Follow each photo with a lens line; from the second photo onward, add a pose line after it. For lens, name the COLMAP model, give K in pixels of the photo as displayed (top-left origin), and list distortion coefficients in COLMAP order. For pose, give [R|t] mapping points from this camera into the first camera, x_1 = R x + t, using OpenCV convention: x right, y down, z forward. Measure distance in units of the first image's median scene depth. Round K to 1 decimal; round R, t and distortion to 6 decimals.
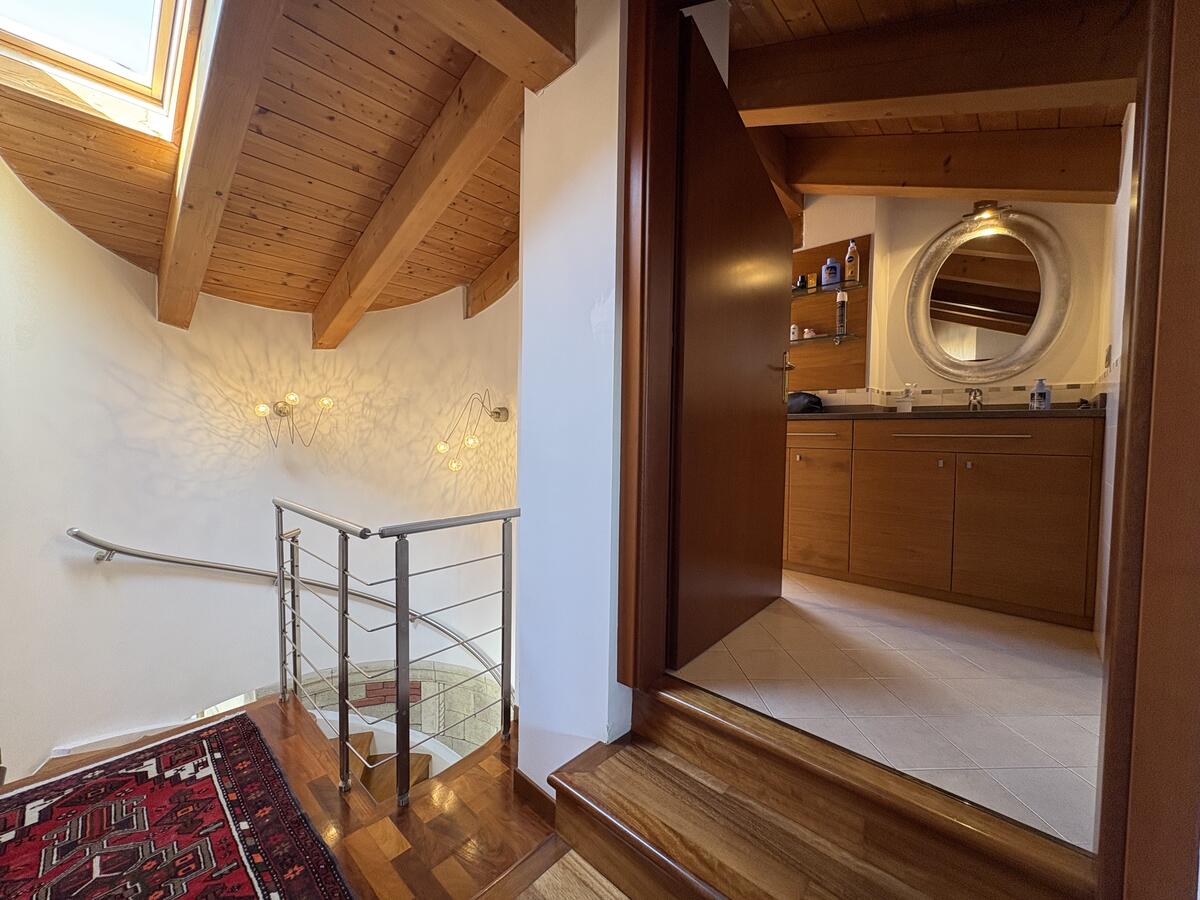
lens RADIAL K [[477.9, 0, 598.2], [0, 477.9, 449.2], [0, 0, 1]] dist [-0.001398, 0.000464]
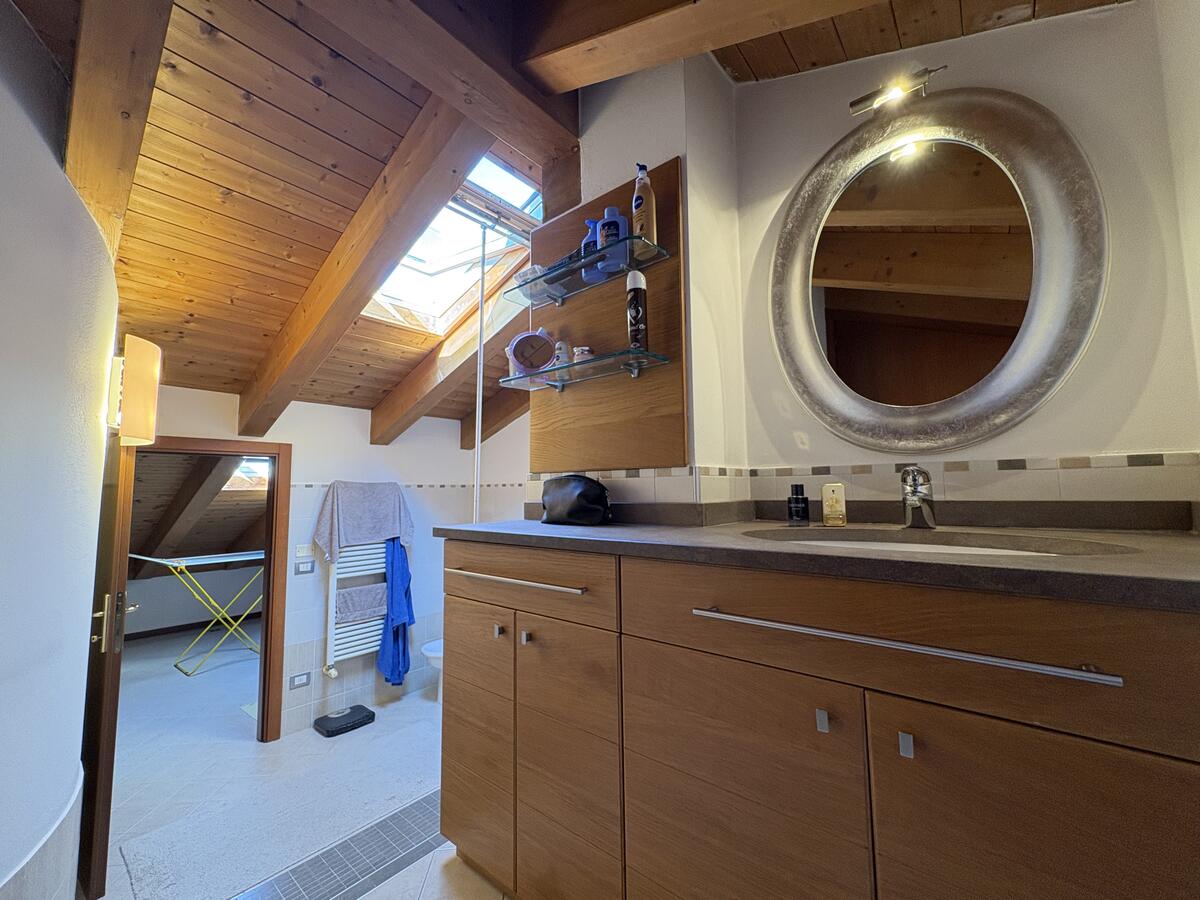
lens RADIAL K [[477.9, 0, 601.4], [0, 477.9, 450.3], [0, 0, 1]] dist [-0.001398, 0.000464]
pose [[0.998324, -0.018832, 0.054716, 0.449386], [0.025432, 0.992138, -0.122534, -0.088726], [-0.051979, 0.123720, 0.990955, 0.542832]]
